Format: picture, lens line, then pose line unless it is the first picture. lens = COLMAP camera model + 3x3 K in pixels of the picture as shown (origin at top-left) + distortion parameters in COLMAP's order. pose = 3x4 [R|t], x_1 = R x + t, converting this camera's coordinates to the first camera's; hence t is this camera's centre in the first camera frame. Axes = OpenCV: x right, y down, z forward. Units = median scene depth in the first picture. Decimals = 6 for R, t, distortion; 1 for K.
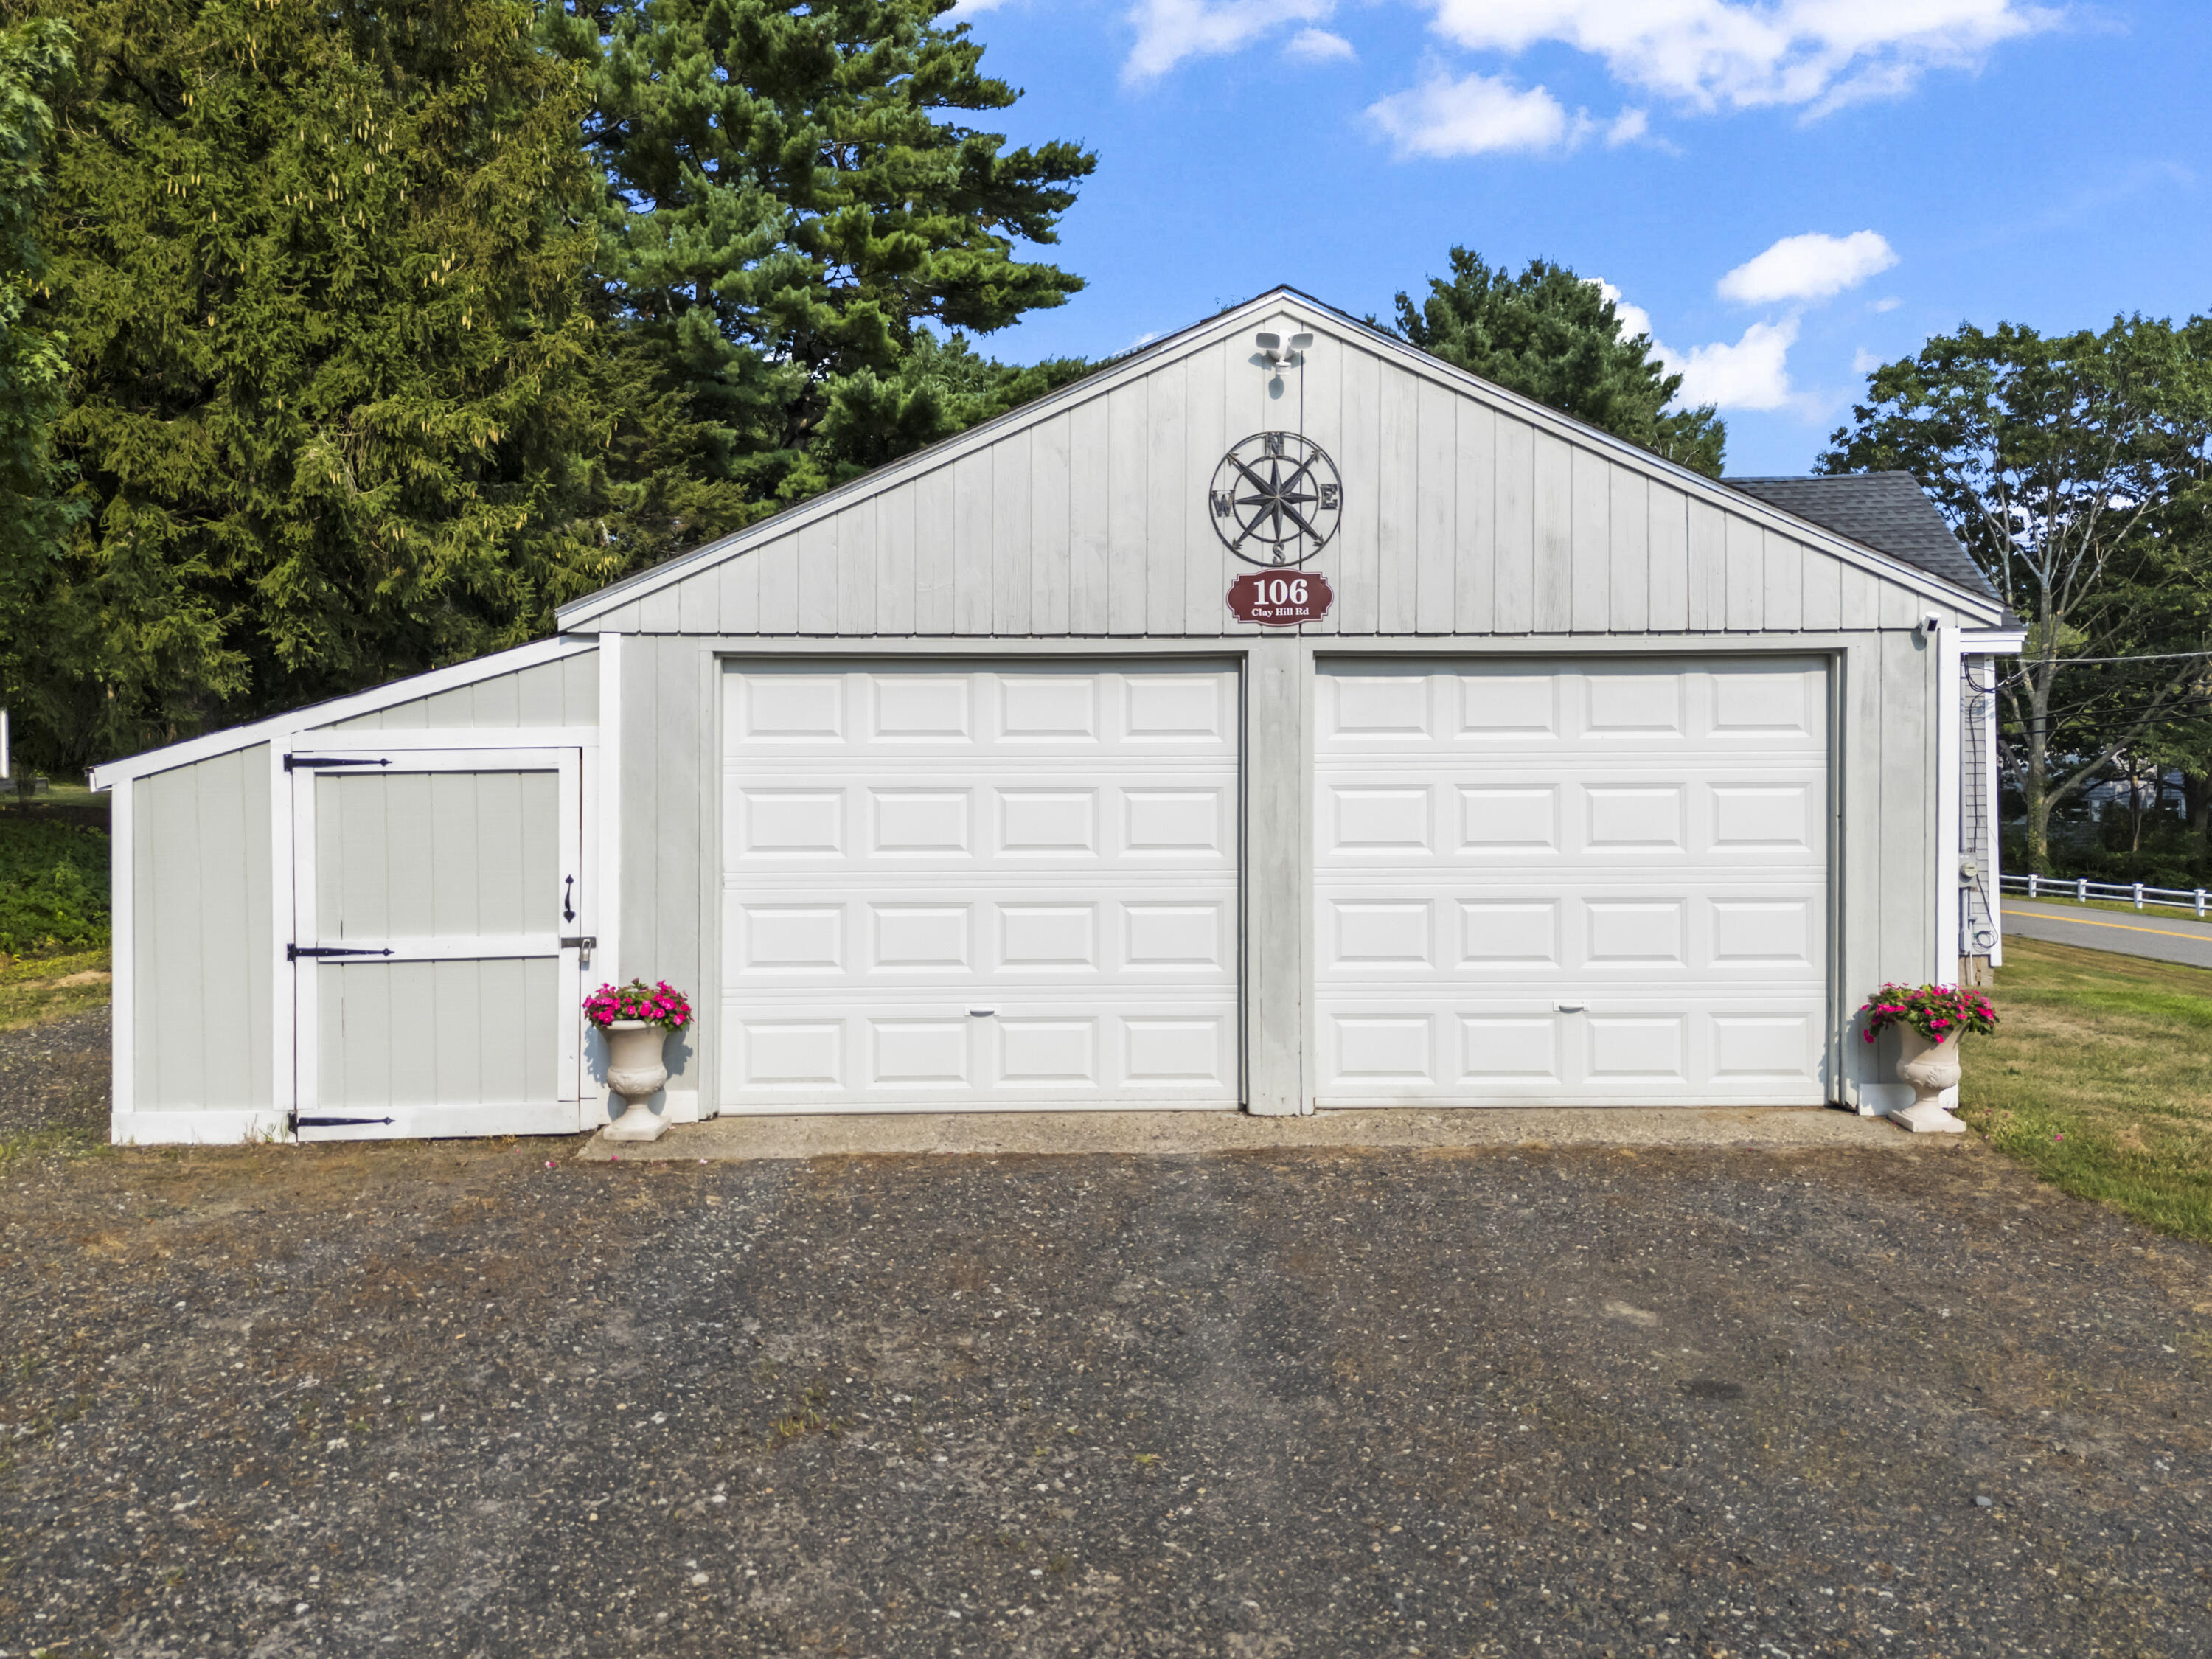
lens RADIAL K [[1643.0, 0, 1120.5], [0, 1643.0, 775.4], [0, 0, 1]] dist [0.040002, -0.012127]
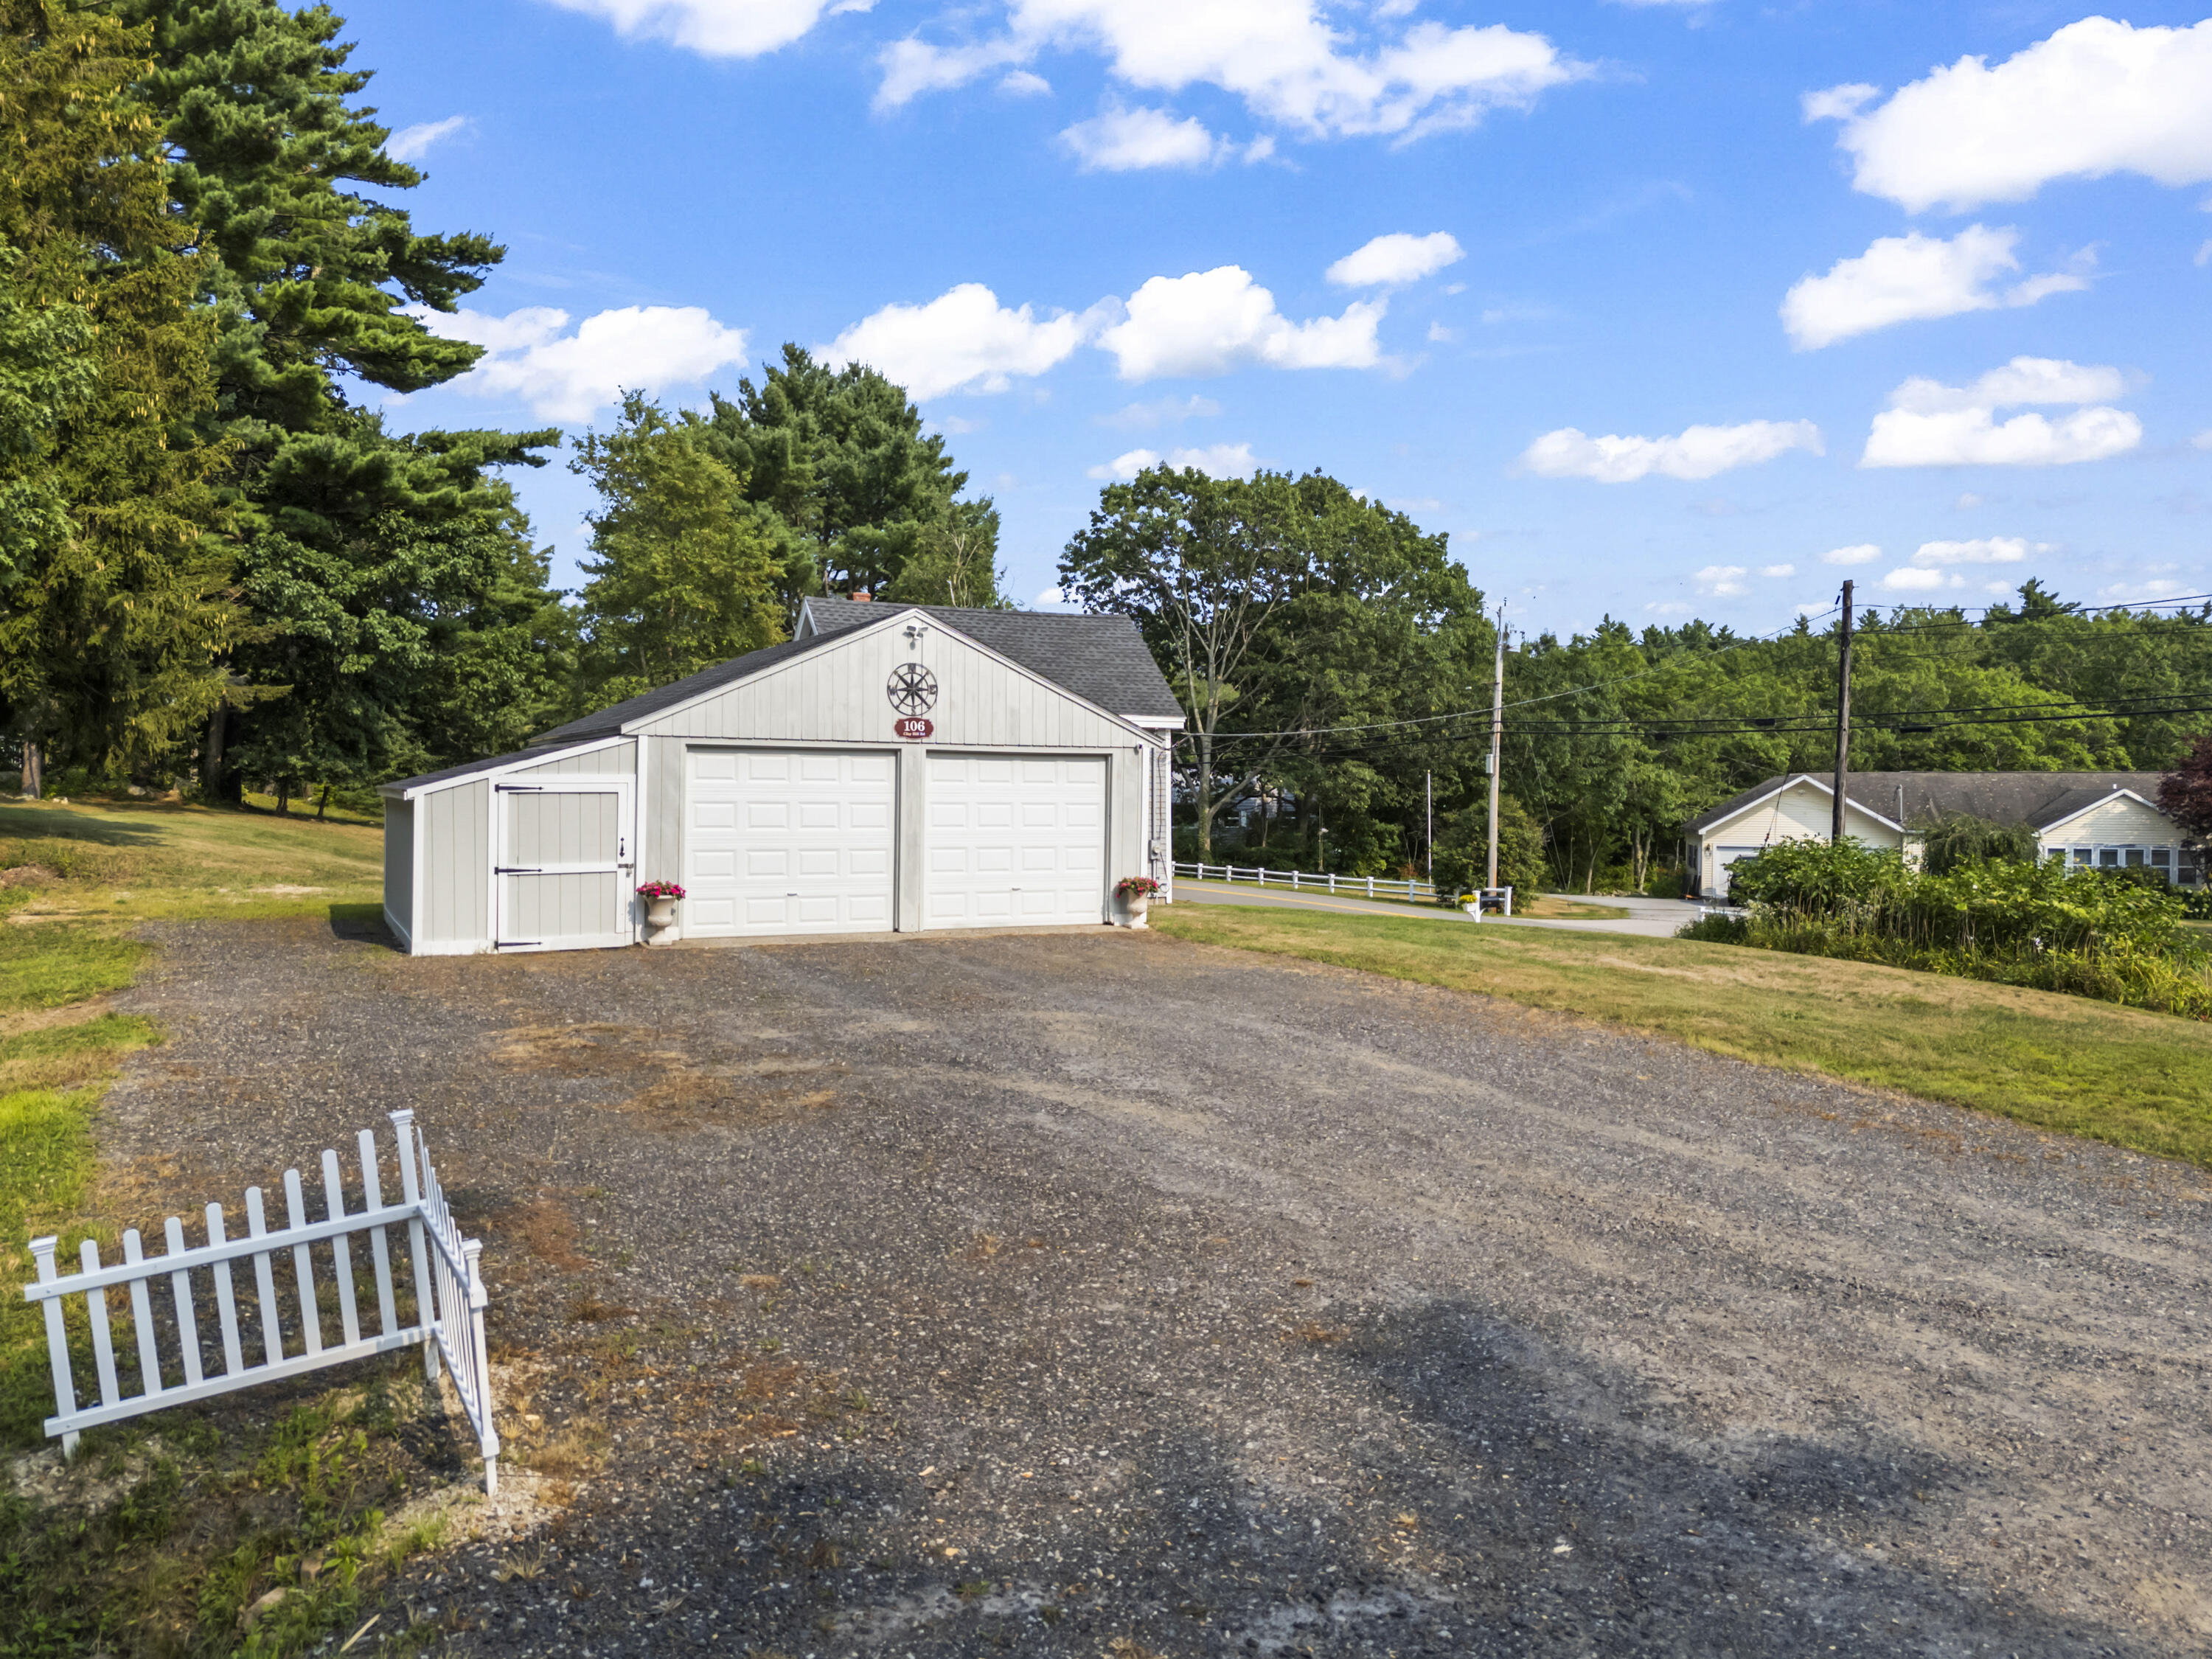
lens RADIAL K [[1643.0, 0, 1108.9], [0, 1643.0, 823.3], [0, 0, 1]] dist [0.040002, -0.012127]
pose [[0.905594, 0.004035, 0.424127, -0.123231], [-0.014623, 0.999657, 0.021712, -0.003615], [-0.423894, -0.025864, 0.905342, -0.249877]]
